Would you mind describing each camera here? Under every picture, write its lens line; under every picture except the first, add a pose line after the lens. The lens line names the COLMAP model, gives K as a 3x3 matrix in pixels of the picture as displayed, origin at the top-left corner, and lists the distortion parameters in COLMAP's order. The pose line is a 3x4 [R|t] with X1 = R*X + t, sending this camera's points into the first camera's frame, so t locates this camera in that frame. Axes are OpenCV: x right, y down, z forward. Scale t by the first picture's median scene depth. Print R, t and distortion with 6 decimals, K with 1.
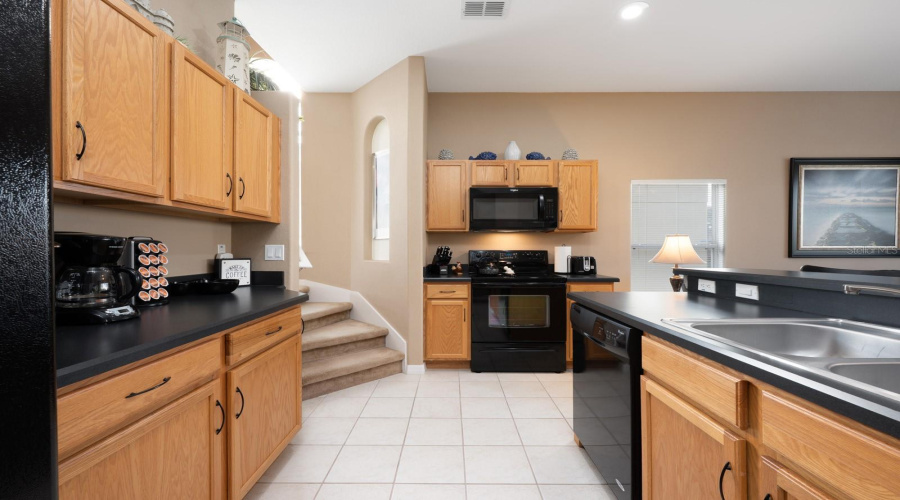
lens RADIAL K [[352.7, 0, 453.1], [0, 352.7, 251.9], [0, 0, 1]] dist [-0.000098, 0.000090]
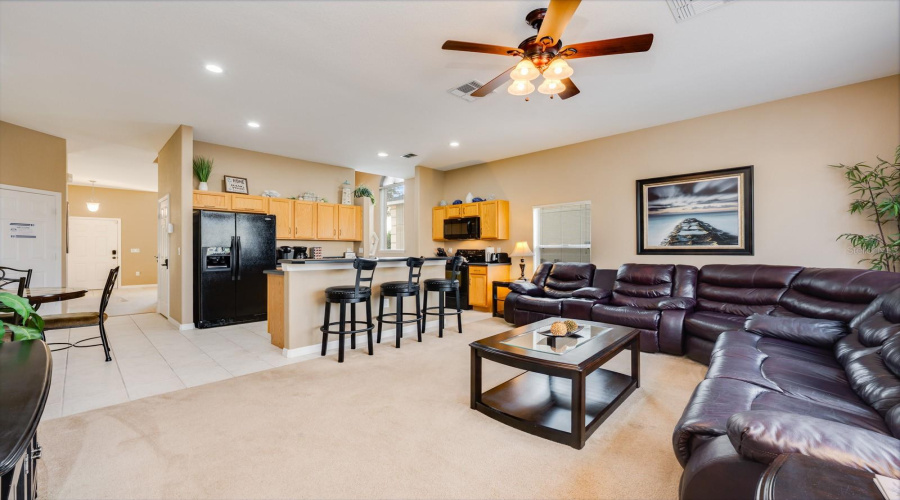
lens RADIAL K [[352.7, 0, 453.1], [0, 352.7, 251.9], [0, 0, 1]] dist [-0.000098, 0.000090]
pose [[0.730182, 0.004604, -0.683237, 1.362055], [0.003337, 0.999941, 0.010305, -0.010268], [0.683245, -0.009805, 0.730124, -0.452087]]
